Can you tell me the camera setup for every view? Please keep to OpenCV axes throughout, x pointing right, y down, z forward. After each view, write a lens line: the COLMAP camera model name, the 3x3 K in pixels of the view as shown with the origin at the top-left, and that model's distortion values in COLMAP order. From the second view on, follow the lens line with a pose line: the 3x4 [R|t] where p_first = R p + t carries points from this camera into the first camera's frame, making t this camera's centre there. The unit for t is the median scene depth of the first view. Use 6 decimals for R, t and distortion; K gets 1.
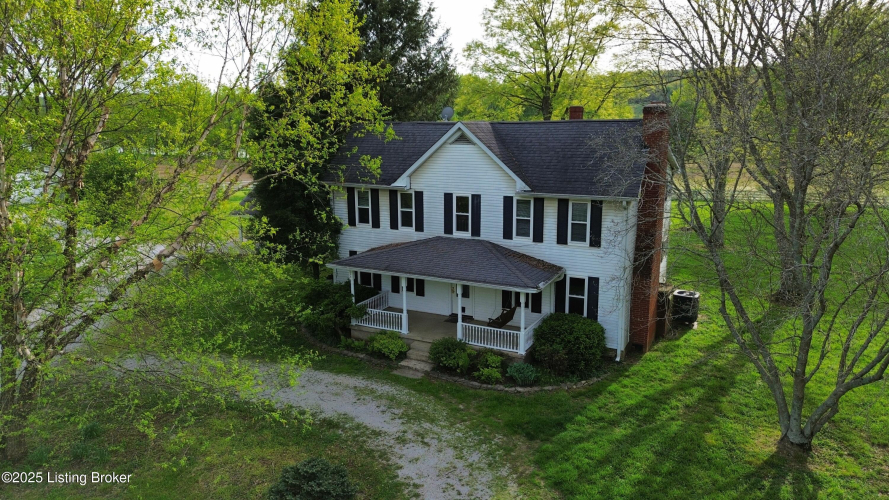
lens RADIAL K [[645.1, 0, 442.0], [0, 645.1, 251.2], [0, 0, 1]] dist [0.056405, -0.050934]
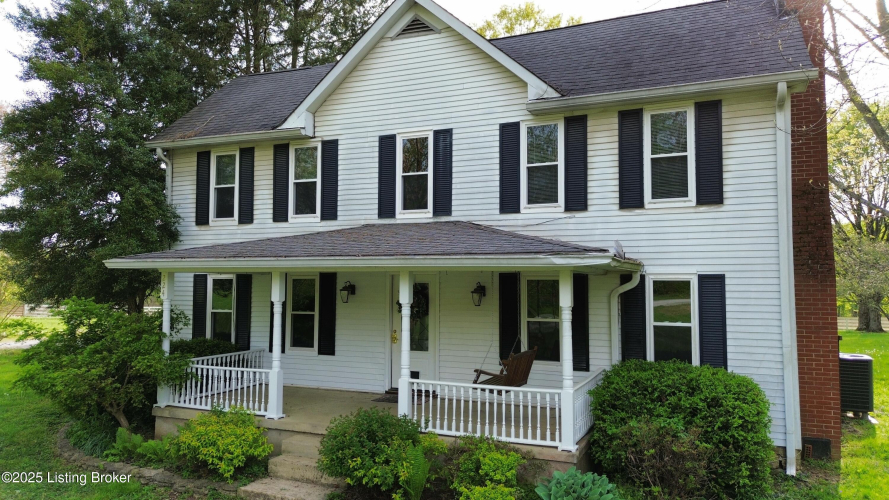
lens RADIAL K [[645.1, 0, 449.8], [0, 645.1, 247.0], [0, 0, 1]] dist [0.056405, -0.050934]
pose [[0.996850, 0.016971, 0.077471, 0.020852], [0.003633, 0.966040, -0.258367, 0.125463], [-0.079225, 0.257835, 0.962935, 0.539497]]
